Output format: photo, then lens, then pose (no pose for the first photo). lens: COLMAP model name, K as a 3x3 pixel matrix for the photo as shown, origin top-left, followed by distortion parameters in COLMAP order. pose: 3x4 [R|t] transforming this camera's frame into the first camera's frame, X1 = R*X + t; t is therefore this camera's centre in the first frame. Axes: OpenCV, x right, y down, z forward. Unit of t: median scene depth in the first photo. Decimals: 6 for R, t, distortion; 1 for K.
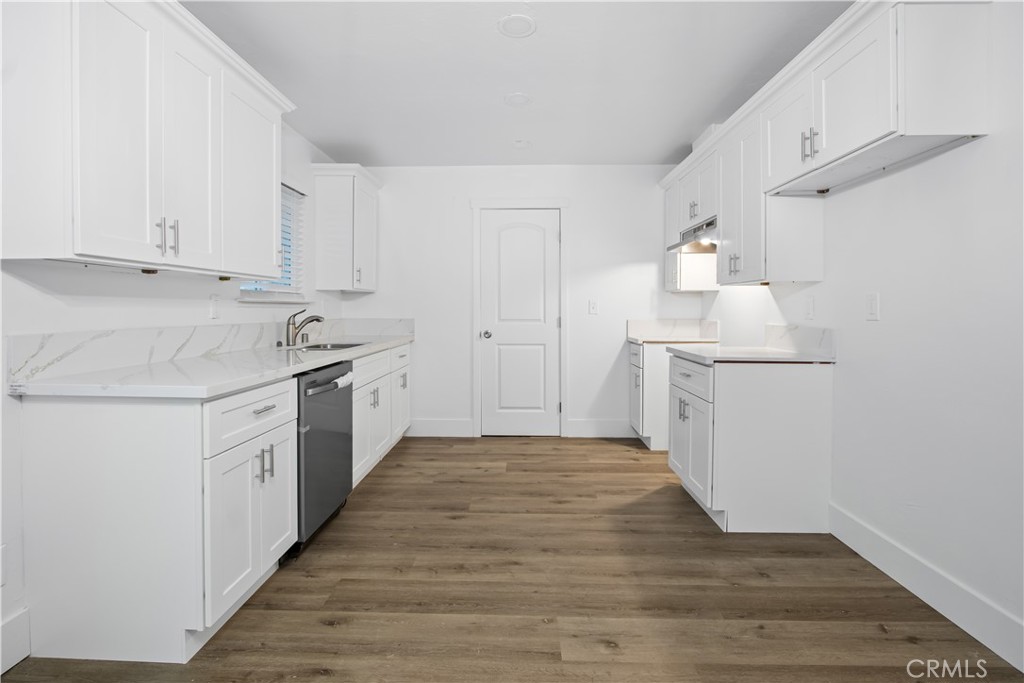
lens RADIAL K [[479.9, 0, 518.2], [0, 479.9, 315.6], [0, 0, 1]] dist [-0.010935, 0.000026]
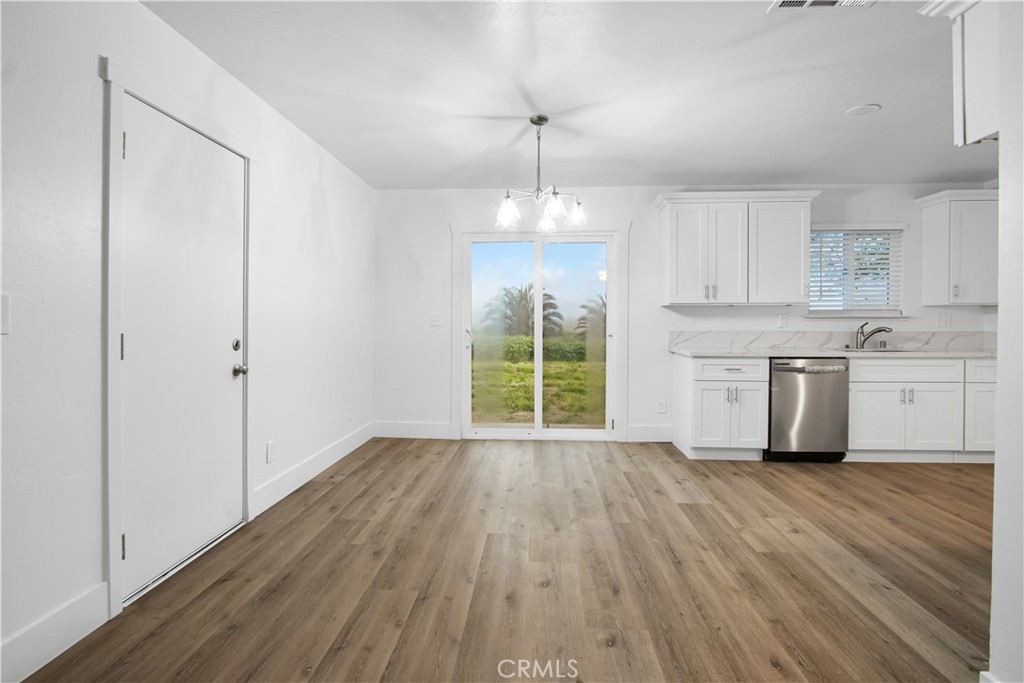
lens RADIAL K [[479.9, 0, 512.0], [0, 479.9, 333.7], [0, 0, 1]] dist [-0.010935, 0.000026]
pose [[-0.038436, 0.017310, -0.999111, 1.502421], [-0.011811, 0.999772, 0.017776, 0.011471], [0.999191, 0.012484, -0.038223, 0.092608]]
